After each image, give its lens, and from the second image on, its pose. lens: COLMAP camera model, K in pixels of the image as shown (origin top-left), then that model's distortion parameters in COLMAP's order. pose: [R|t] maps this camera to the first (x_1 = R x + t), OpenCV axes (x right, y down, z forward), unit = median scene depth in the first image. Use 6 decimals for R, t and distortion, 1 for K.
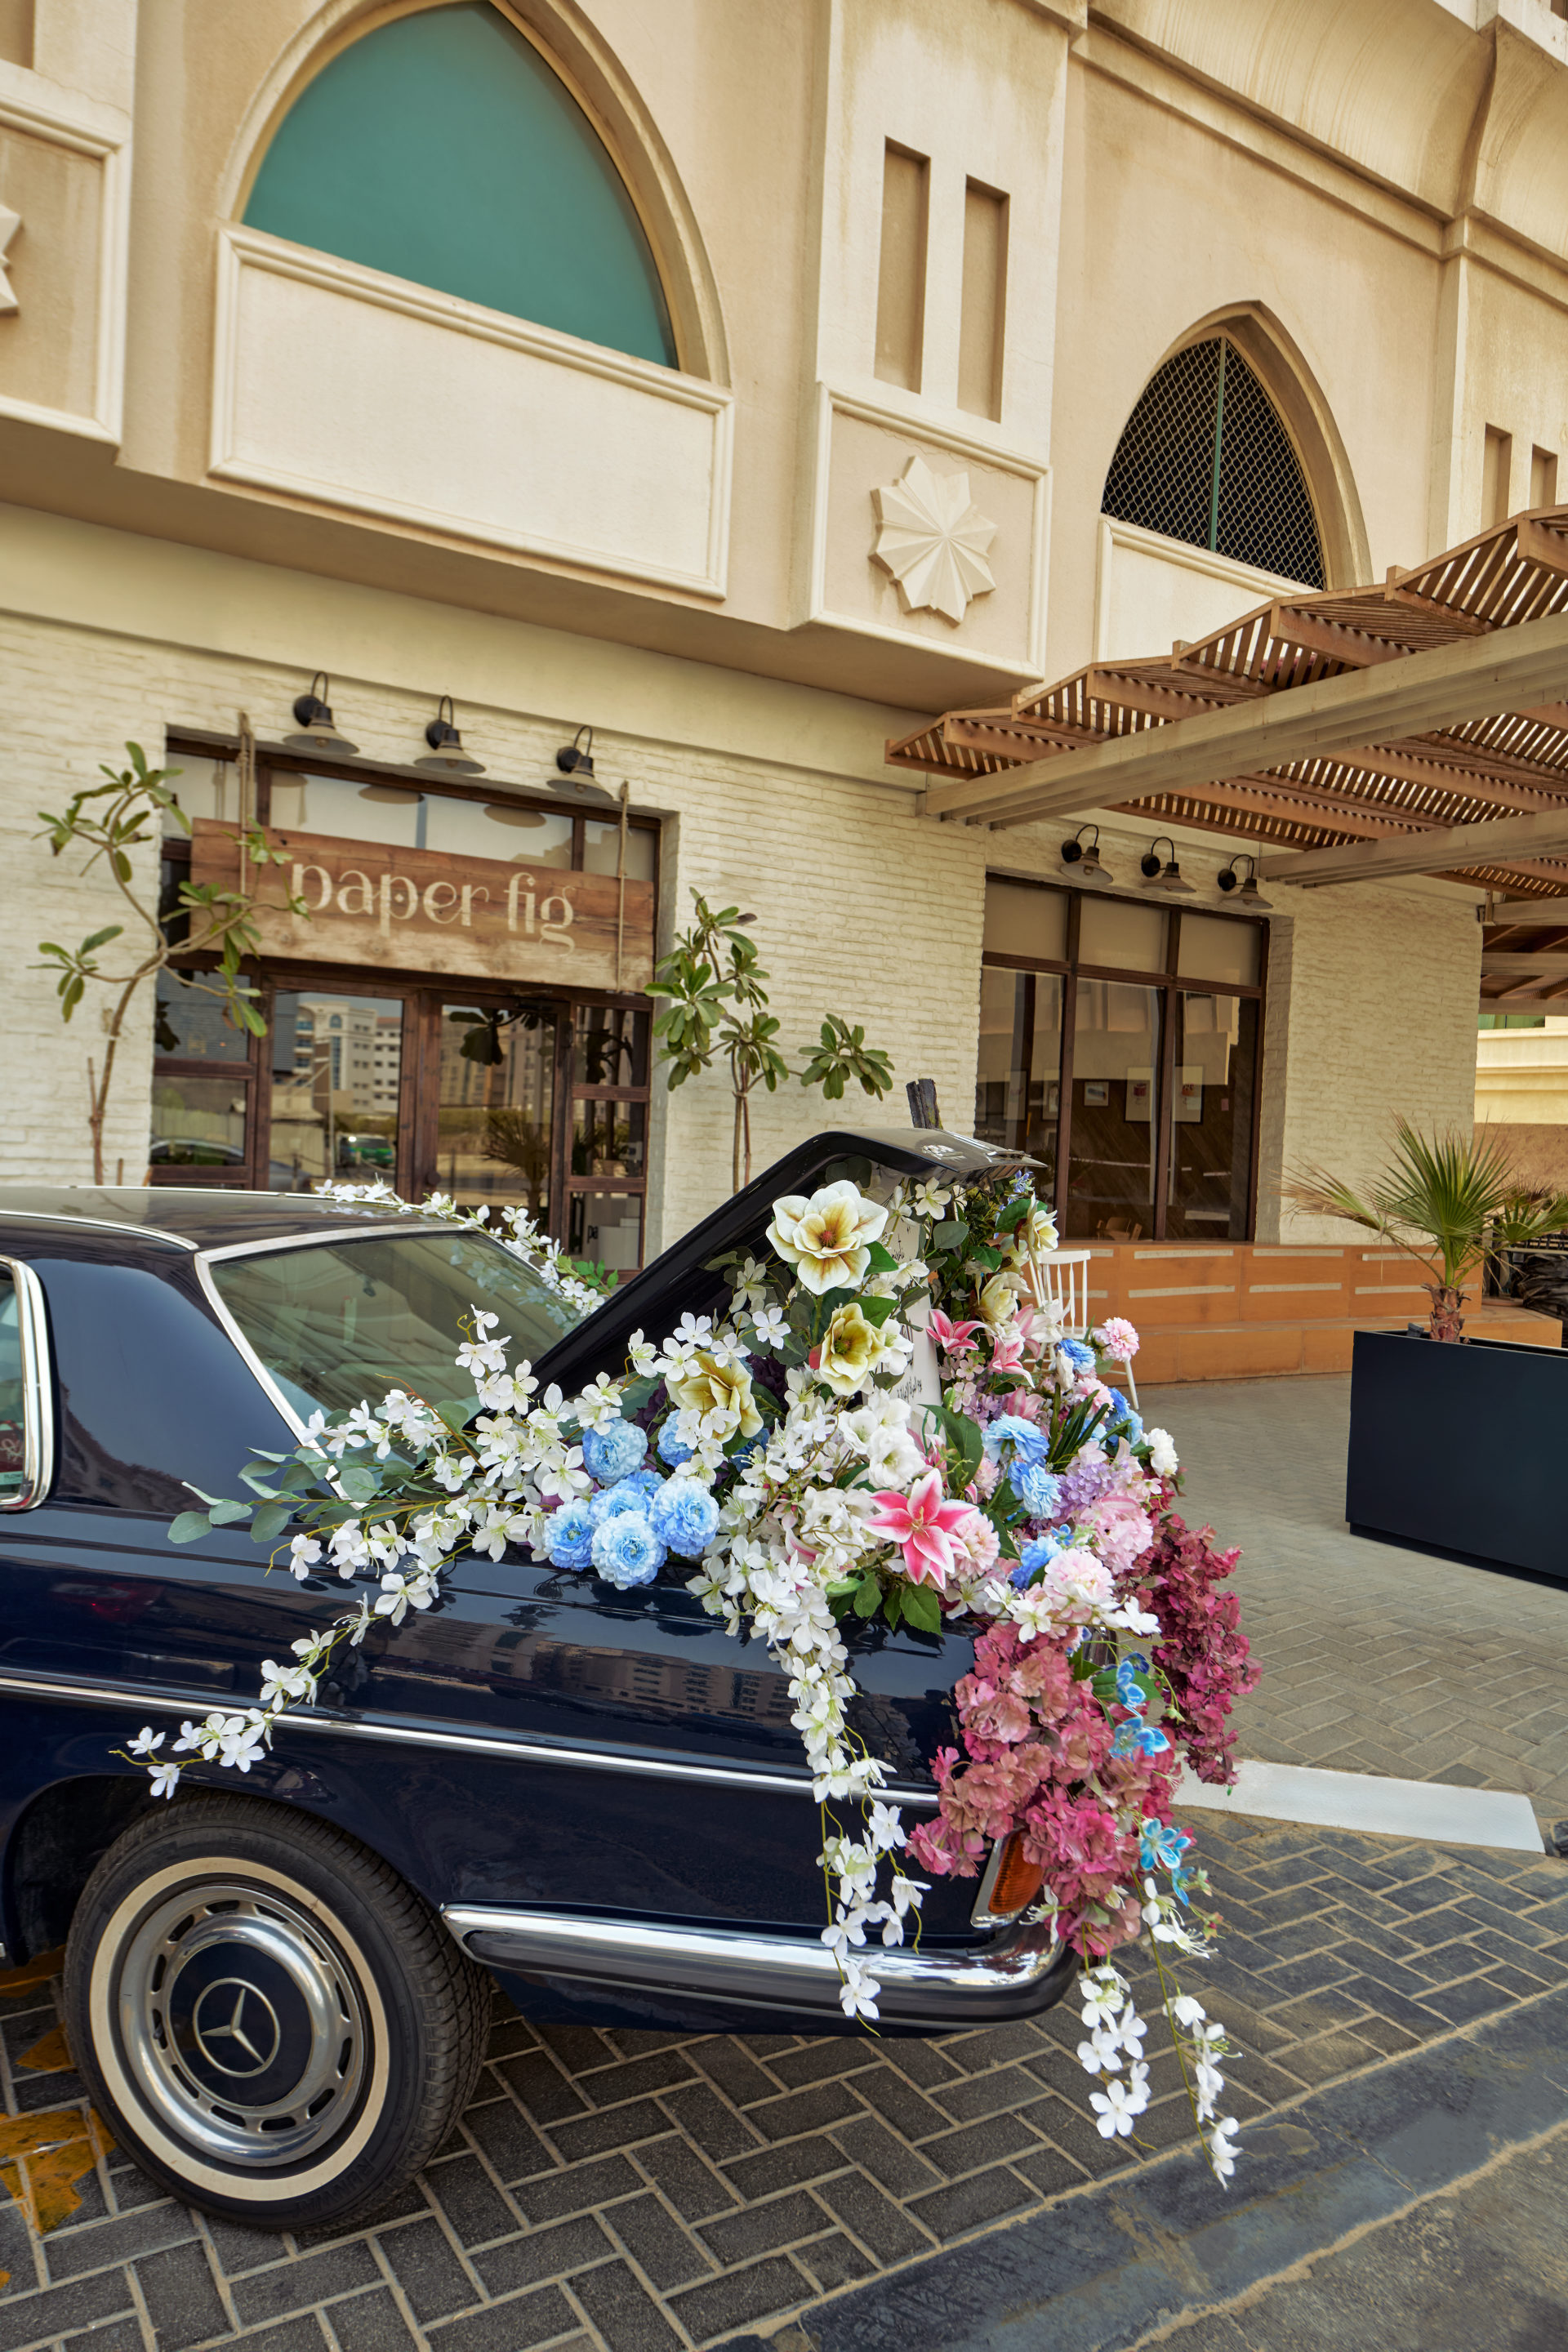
lens RADIAL K [[1569.6, 0, 784.0], [0, 1569.6, 1176.0], [0, 0, 1]] dist [-0.003031, -0.000104]
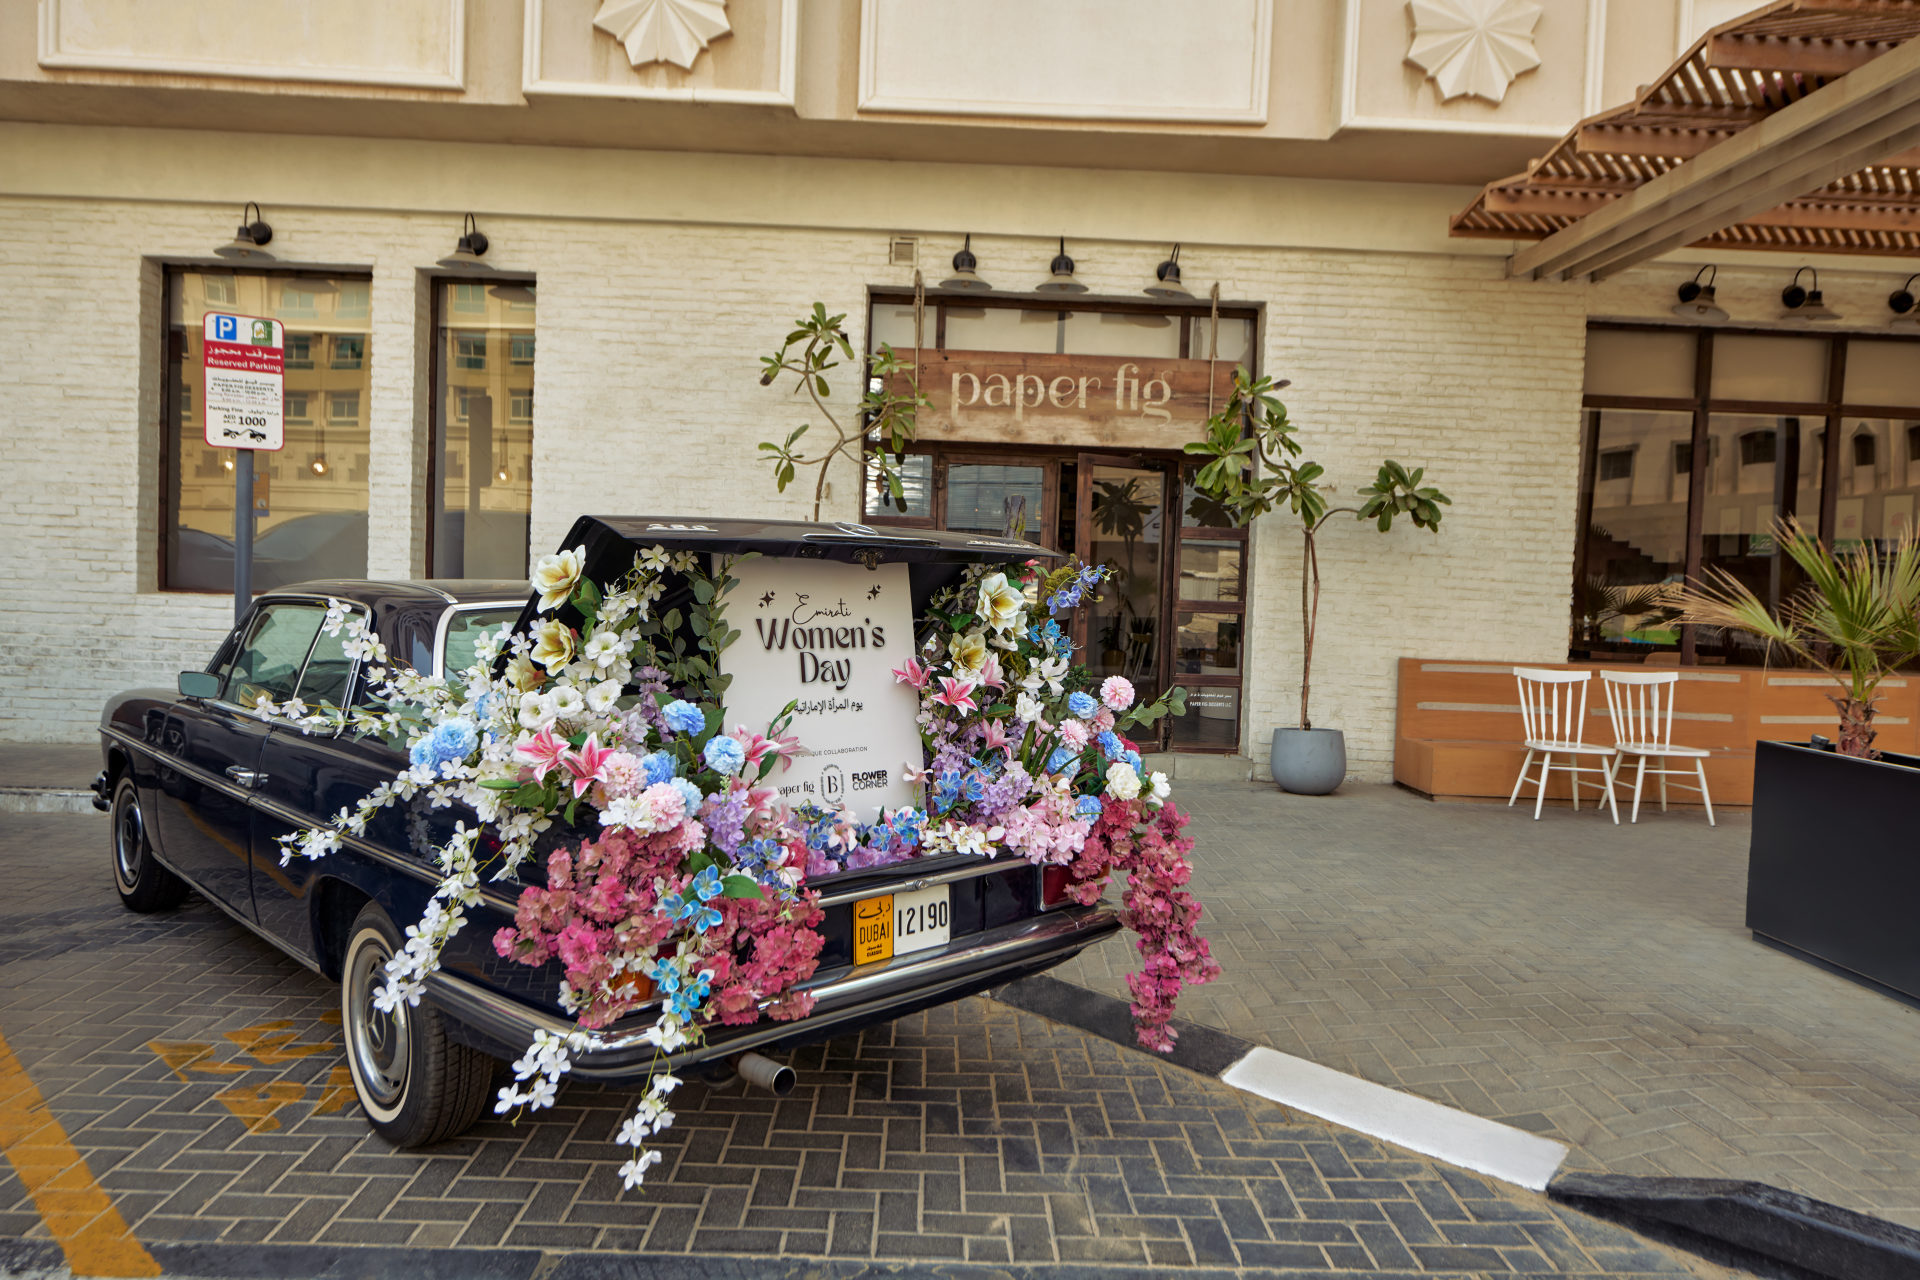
lens RADIAL K [[1295.9, 0, 961.6], [0, 1295.9, 614.7], [0, 0, 1]] dist [0.000300, -0.004287]
pose [[0.857909, 0.003652, -0.513789, 0.275700], [-0.008155, 0.999946, -0.006509, 0.022105], [0.513737, 0.009774, 0.857892, 0.018090]]
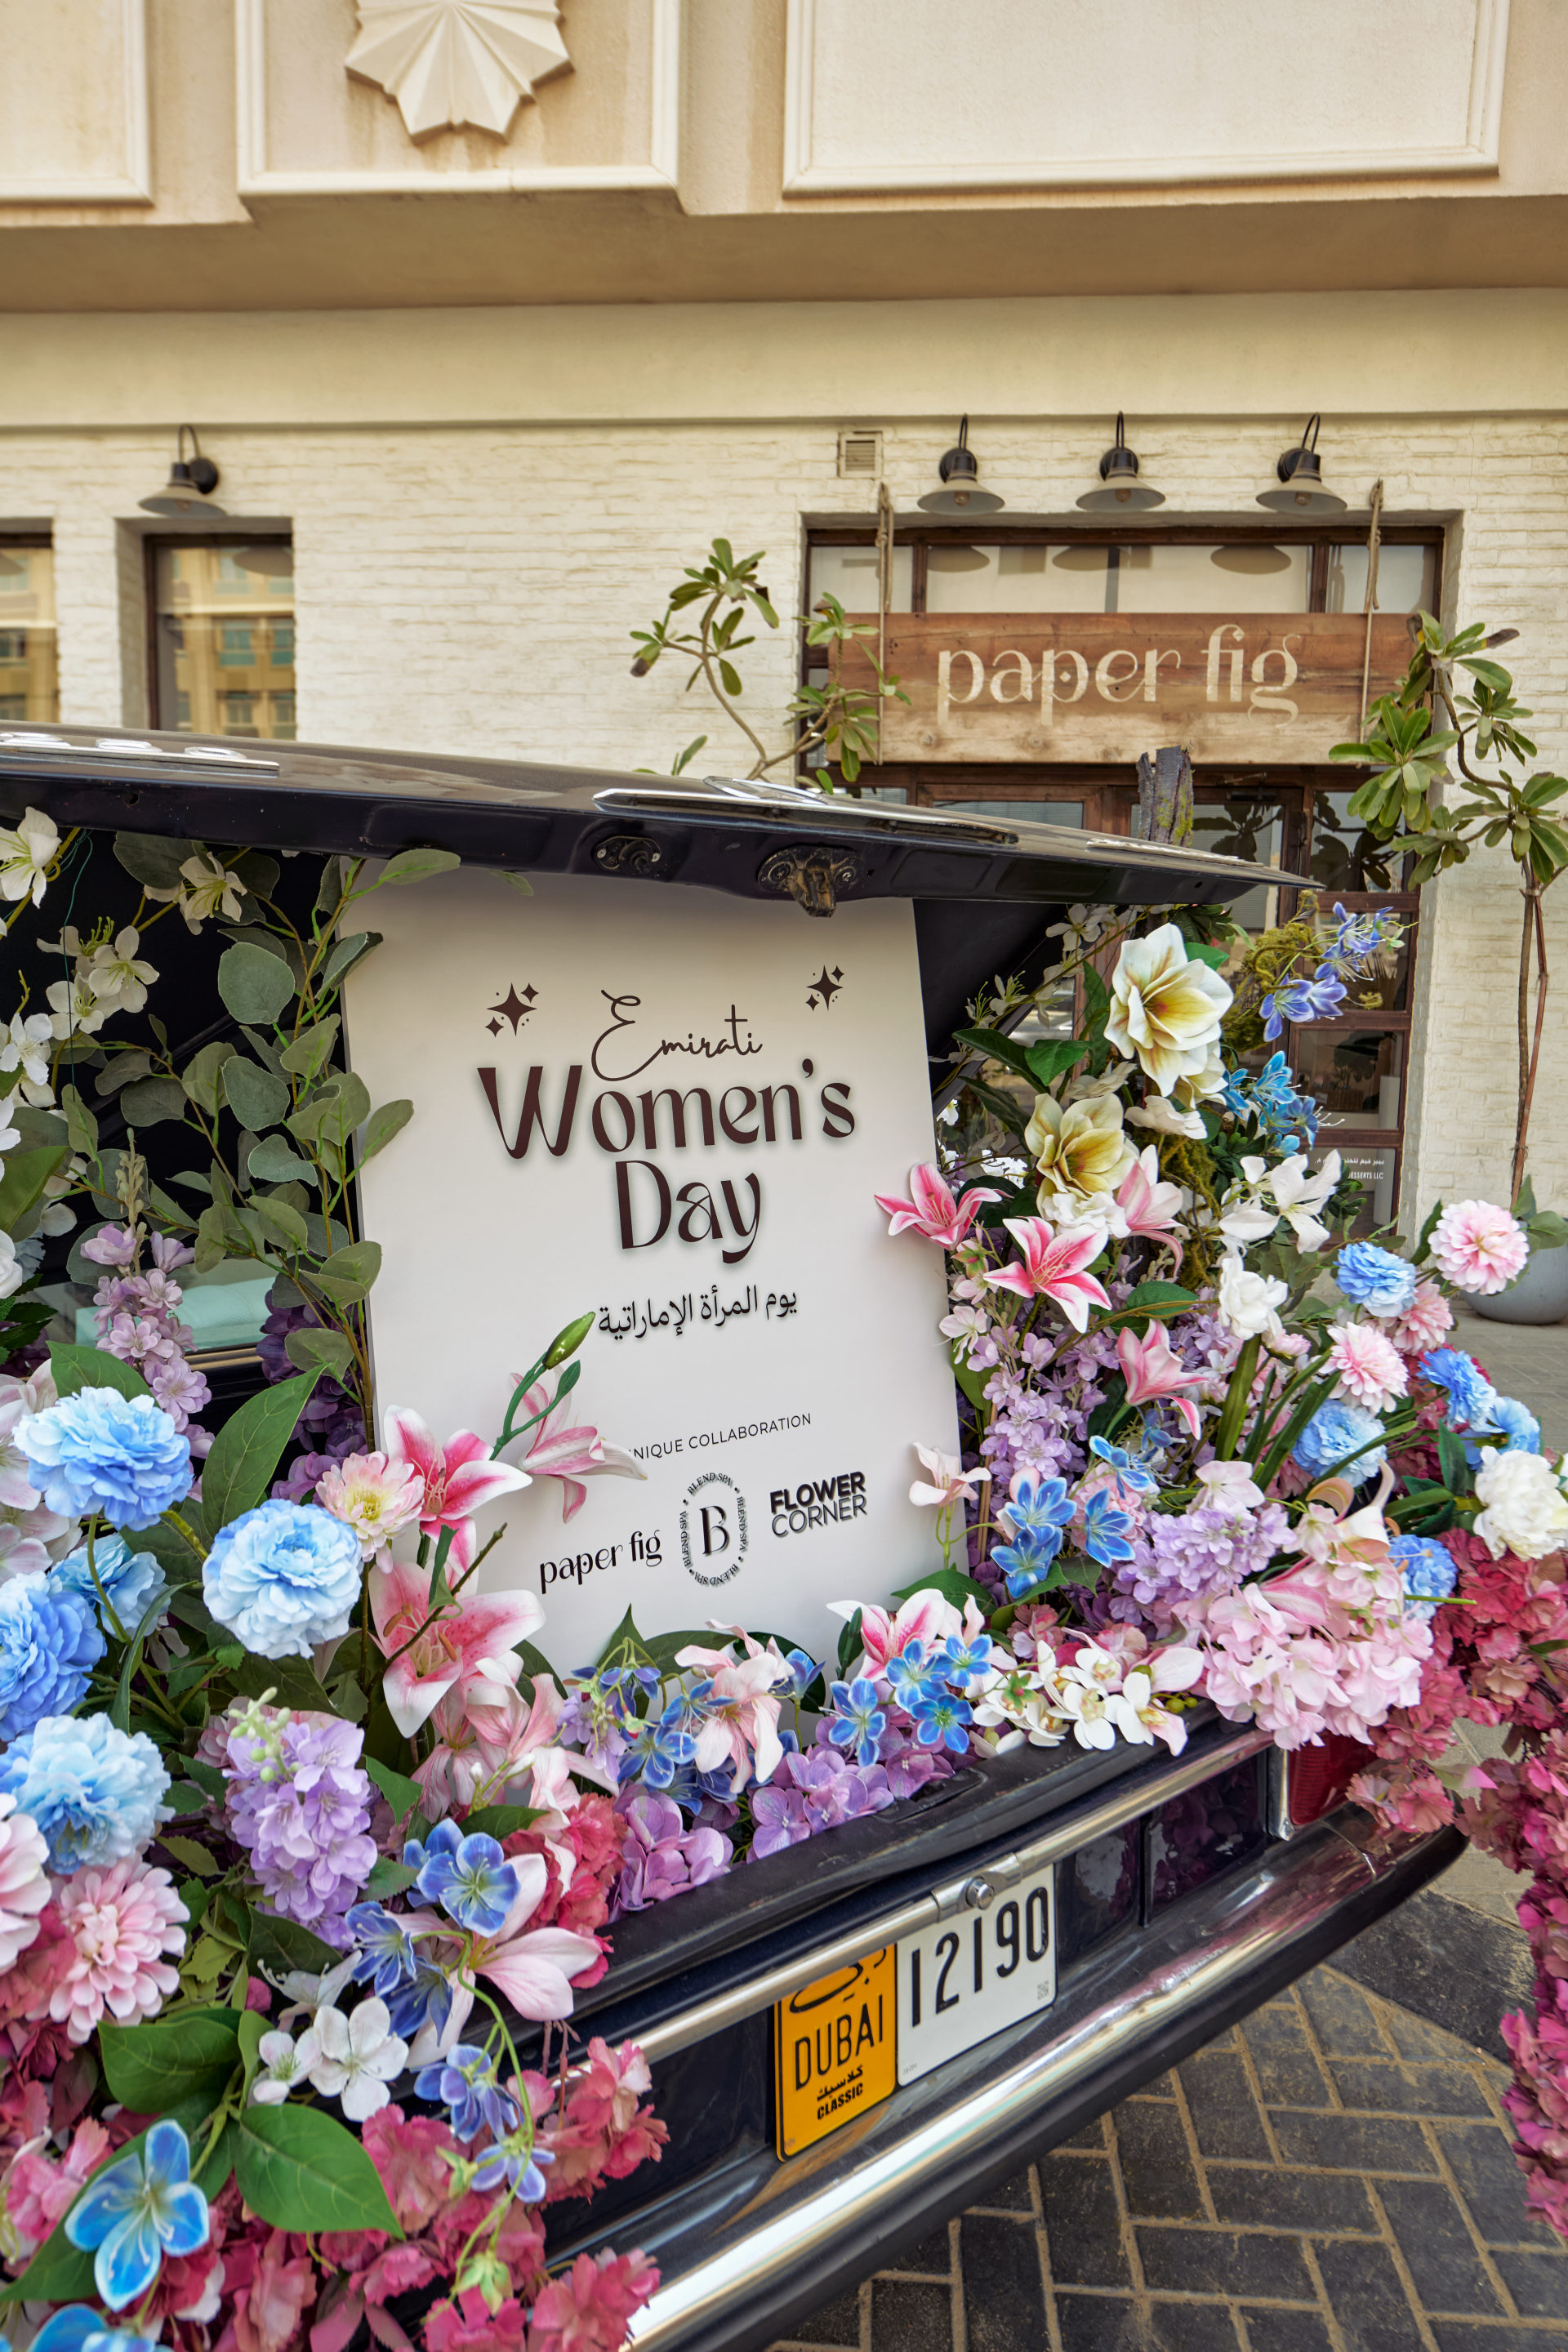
lens RADIAL K [[1564.6, 0, 751.3], [0, 1564.6, 1170.4], [0, 0, 1]] dist [0.000853, -0.001561]
pose [[0.797177, 0.043958, -0.602144, 0.135880], [0.004431, 0.996893, 0.078641, 0.019187], [0.603730, -0.065359, 0.794505, 0.217268]]
